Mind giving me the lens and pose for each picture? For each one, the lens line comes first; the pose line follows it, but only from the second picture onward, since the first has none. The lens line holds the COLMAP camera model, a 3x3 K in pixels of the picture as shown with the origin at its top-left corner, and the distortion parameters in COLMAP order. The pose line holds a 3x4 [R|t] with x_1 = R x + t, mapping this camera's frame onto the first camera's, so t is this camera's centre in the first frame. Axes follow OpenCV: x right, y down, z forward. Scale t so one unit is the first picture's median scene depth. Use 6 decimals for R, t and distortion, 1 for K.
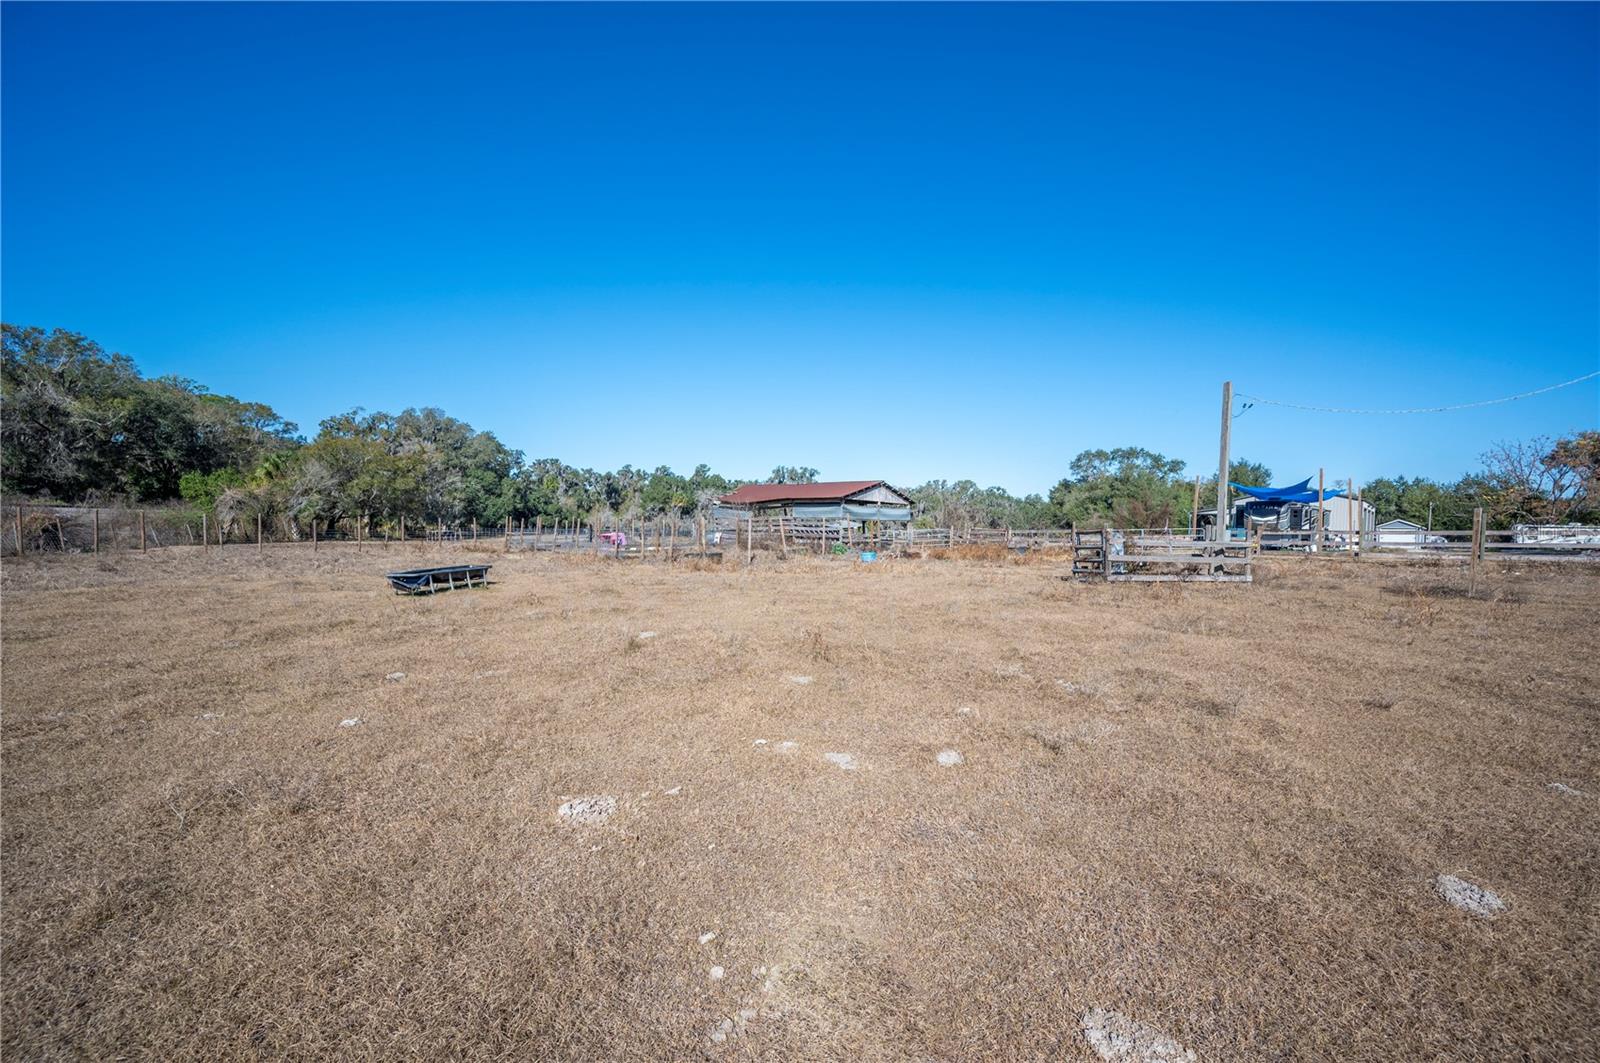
lens RADIAL K [[613.6, 0, 800.5], [0, 613.6, 535.2], [0, 0, 1]] dist [0.000241, -0.000317]
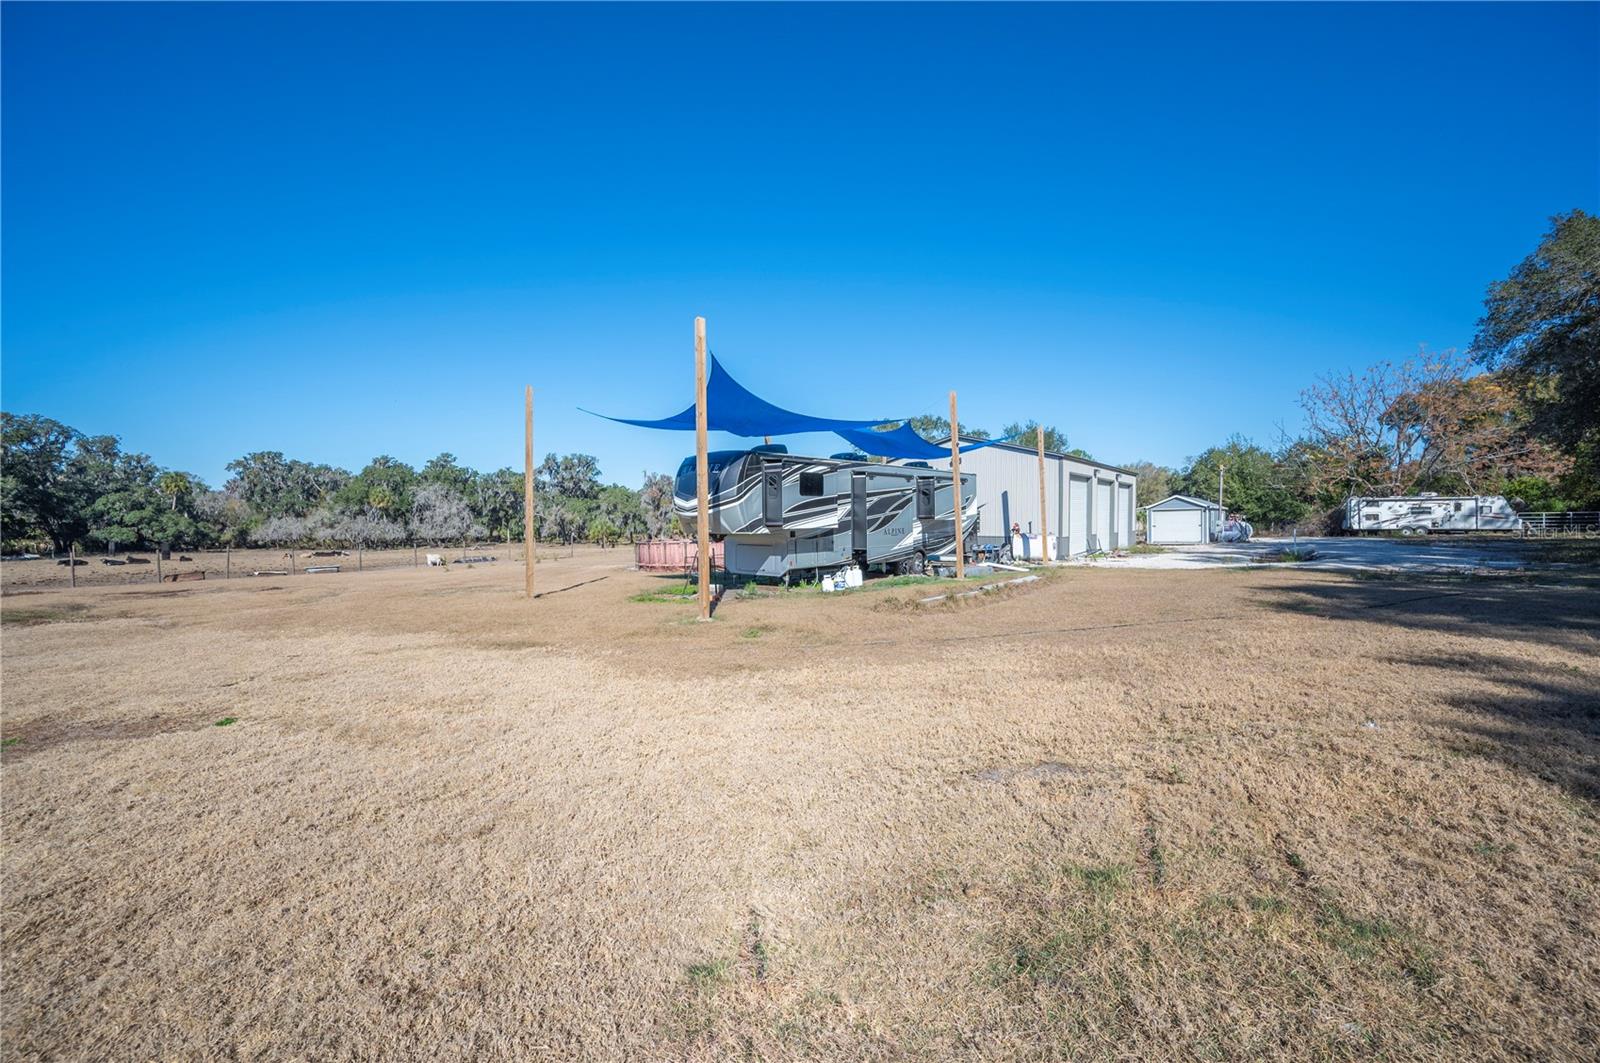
lens RADIAL K [[613.6, 0, 792.8], [0, 613.6, 536.6], [0, 0, 1]] dist [0.000241, -0.000317]
pose [[0.992958, -0.037415, 0.112405, 0.221490], [0.036164, 0.999259, 0.013149, -0.002407], [-0.112813, -0.008991, 0.993576, 0.183608]]
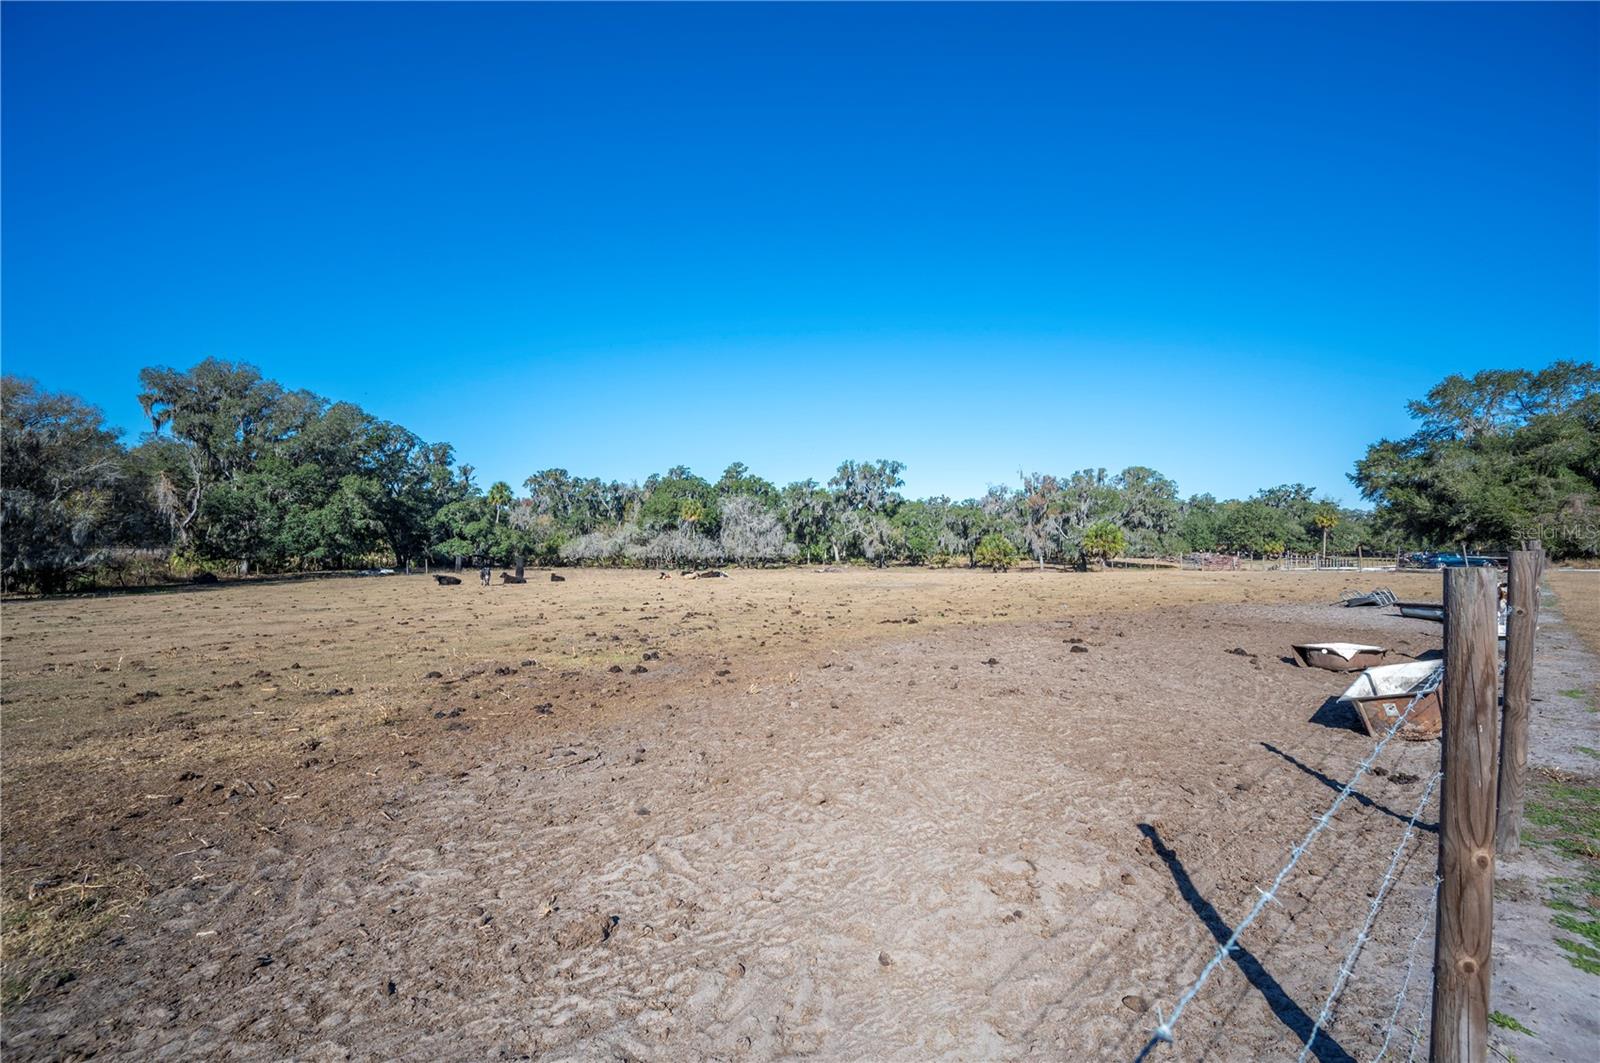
lens RADIAL K [[613.6, 0, 802.7], [0, 613.6, 539.4], [0, 0, 1]] dist [0.000241, -0.000317]
pose [[0.990076, -0.030417, -0.137201, 0.010394], [0.026151, 0.999120, -0.032791, -0.002893], [0.138077, 0.028878, 0.990000, 0.361465]]
